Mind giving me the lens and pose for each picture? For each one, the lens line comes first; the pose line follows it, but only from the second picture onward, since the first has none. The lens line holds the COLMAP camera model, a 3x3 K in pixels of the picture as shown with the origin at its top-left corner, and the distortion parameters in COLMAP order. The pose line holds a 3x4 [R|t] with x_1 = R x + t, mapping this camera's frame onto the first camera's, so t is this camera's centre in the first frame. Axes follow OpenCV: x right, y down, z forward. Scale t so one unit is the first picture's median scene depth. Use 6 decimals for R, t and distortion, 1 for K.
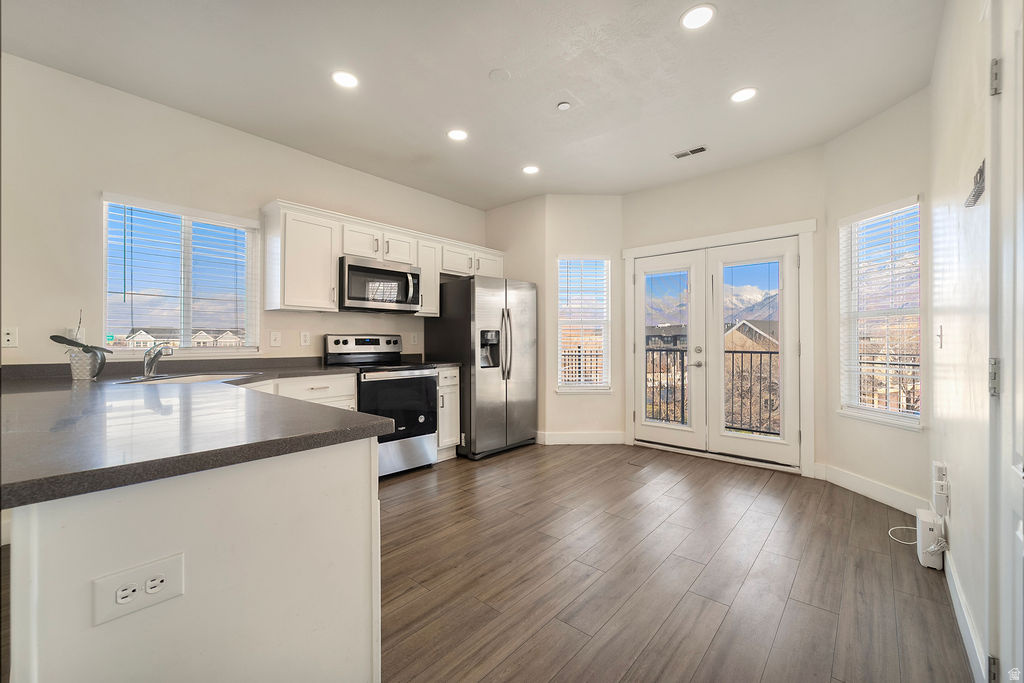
lens RADIAL K [[423.8, 0, 509.0], [0, 423.8, 337.4], [0, 0, 1]] dist [0.005748, -0.001554]
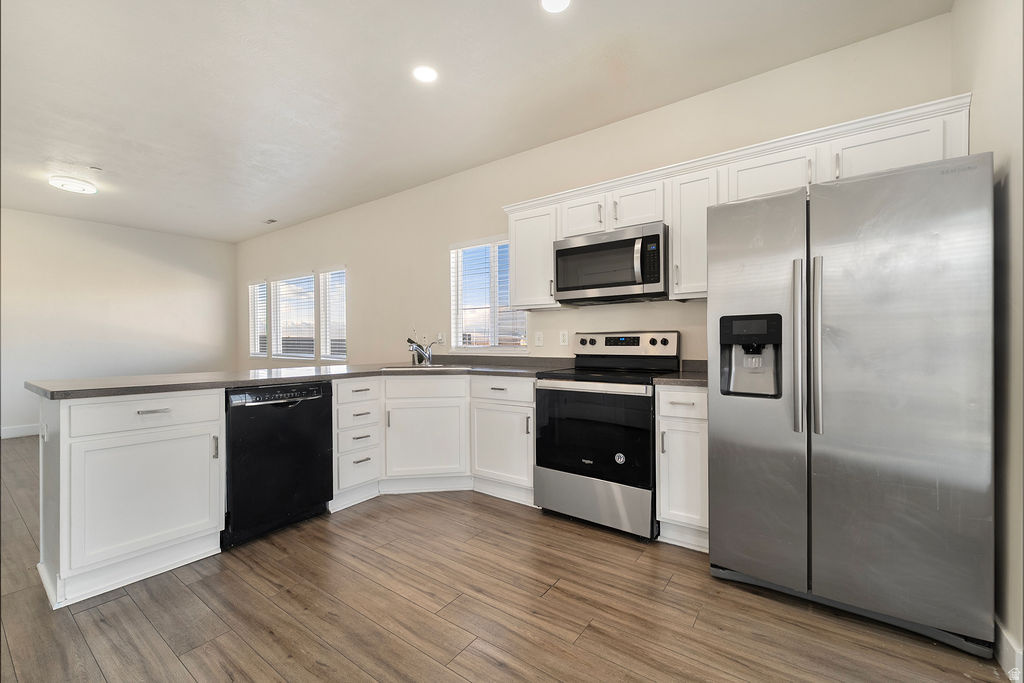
lens RADIAL K [[423.8, 0, 508.2], [0, 423.8, 342.8], [0, 0, 1]] dist [0.005748, -0.001554]
pose [[0.083965, 0.000873, -0.996468, 0.400206], [0.010327, 0.999945, 0.001746, 0.009493], [0.996415, -0.010437, 0.083951, 0.716084]]
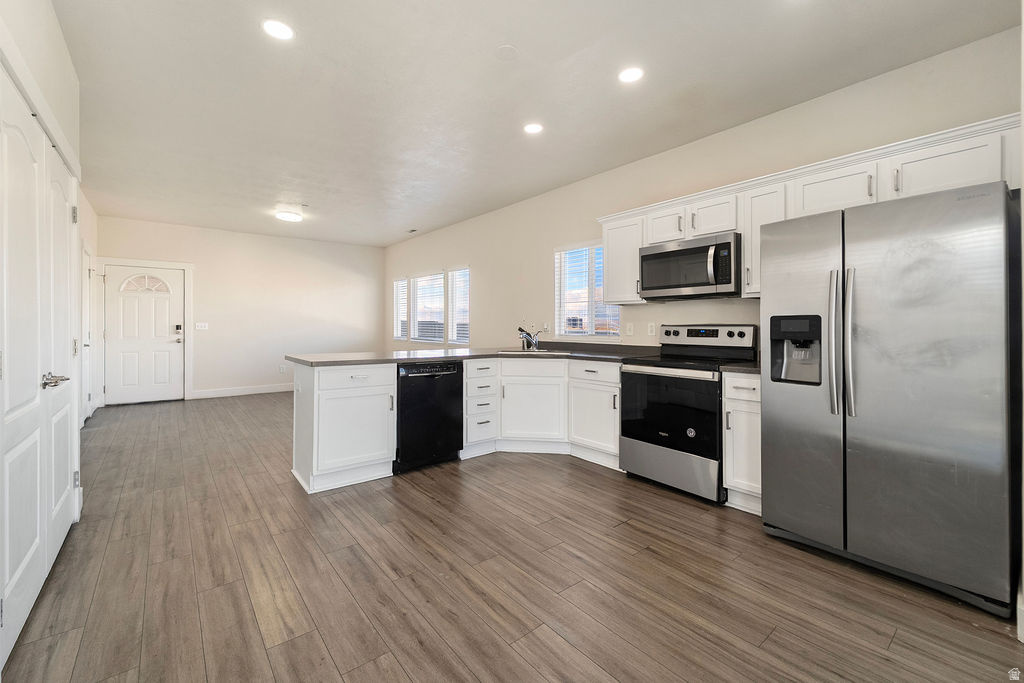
lens RADIAL K [[423.8, 0, 504.1], [0, 423.8, 325.4], [0, 0, 1]] dist [0.005748, -0.001554]
pose [[-0.185489, -0.002372, -0.982643, 0.579133], [0.003094, 0.999991, -0.002998, -0.003964], [0.982641, -0.003596, -0.185480, 0.746596]]
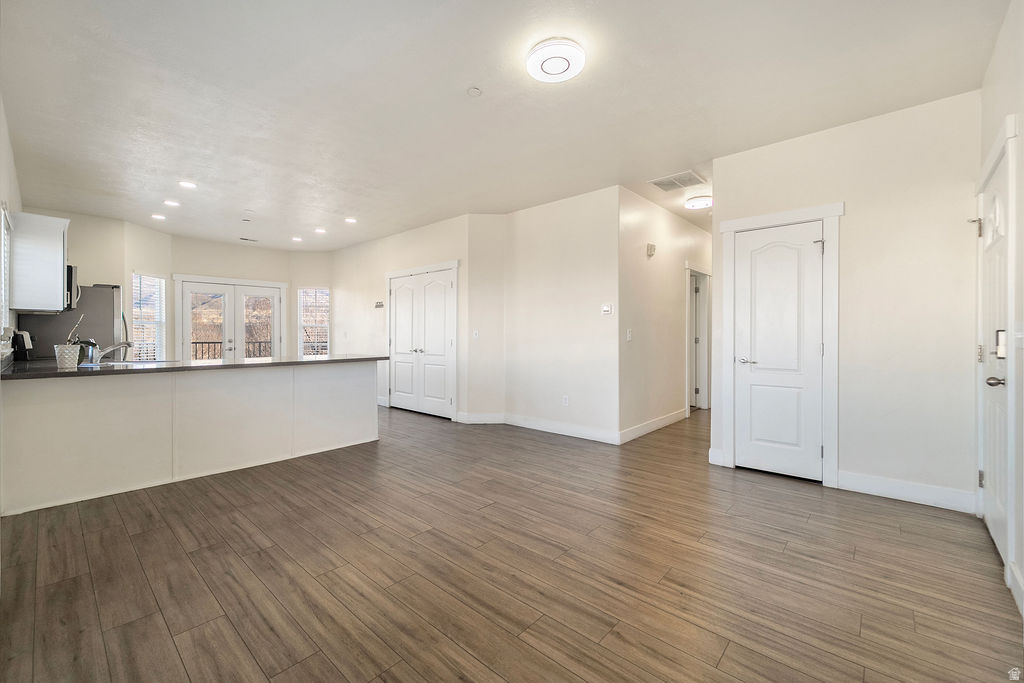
lens RADIAL K [[423.8, 0, 509.3], [0, 423.8, 336.6], [0, 0, 1]] dist [0.005748, -0.001554]
pose [[-0.009471, -0.001611, 0.999954, -1.383705], [-0.009555, 0.999953, 0.001521, -0.003878], [-0.999909, -0.009541, -0.009486, -0.162796]]
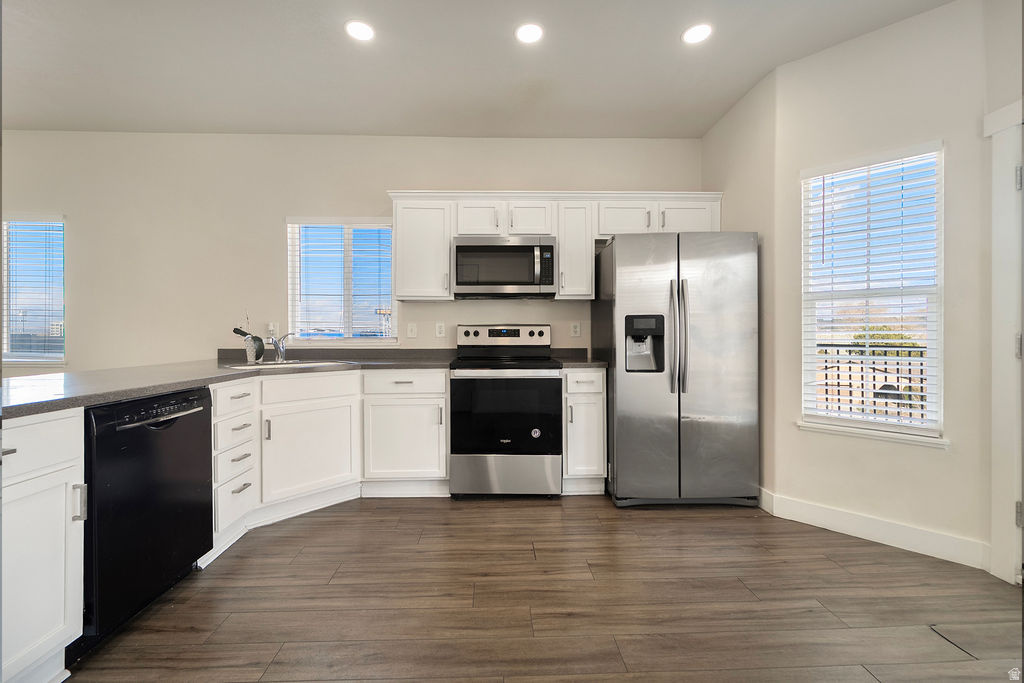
lens RADIAL K [[423.8, 0, 504.6], [0, 423.8, 335.5], [0, 0, 1]] dist [0.005748, -0.001554]
pose [[0.674640, 0.001367, -0.738146, 0.298585], [0.006790, 0.999944, 0.008058, 0.008006], [0.738116, -0.010449, 0.674593, 0.407935]]
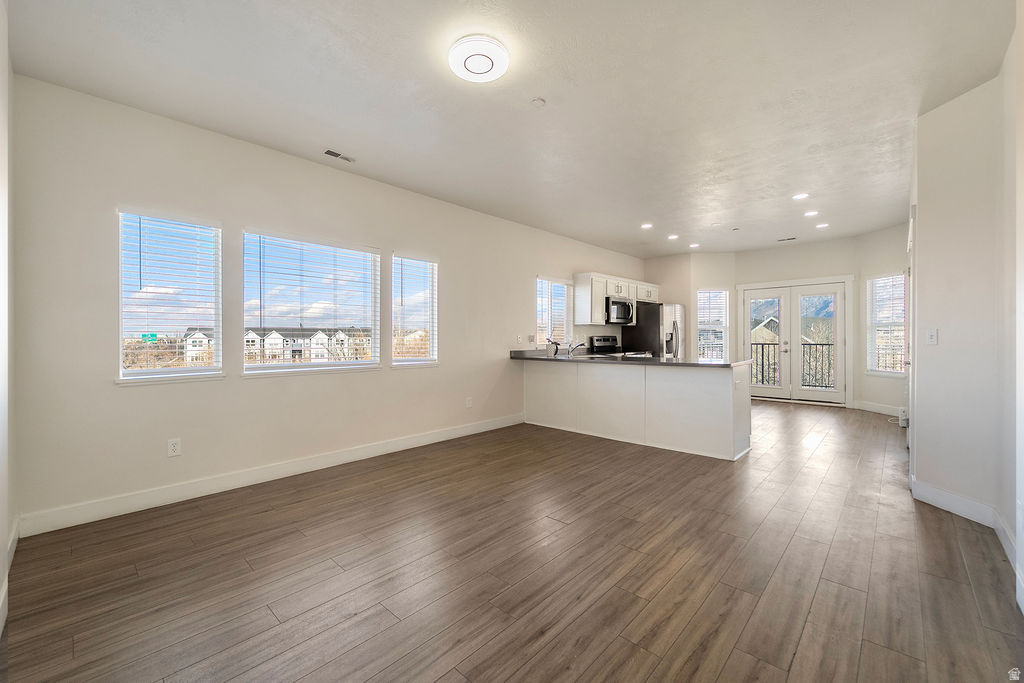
lens RADIAL K [[423.8, 0, 510.2], [0, 423.8, 338.7], [0, 0, 1]] dist [0.005748, -0.001554]
pose [[0.999560, -0.005485, -0.029150, -0.685294], [0.005846, 0.999907, 0.012315, -0.019671], [0.029080, -0.012480, 0.999499, -0.855149]]
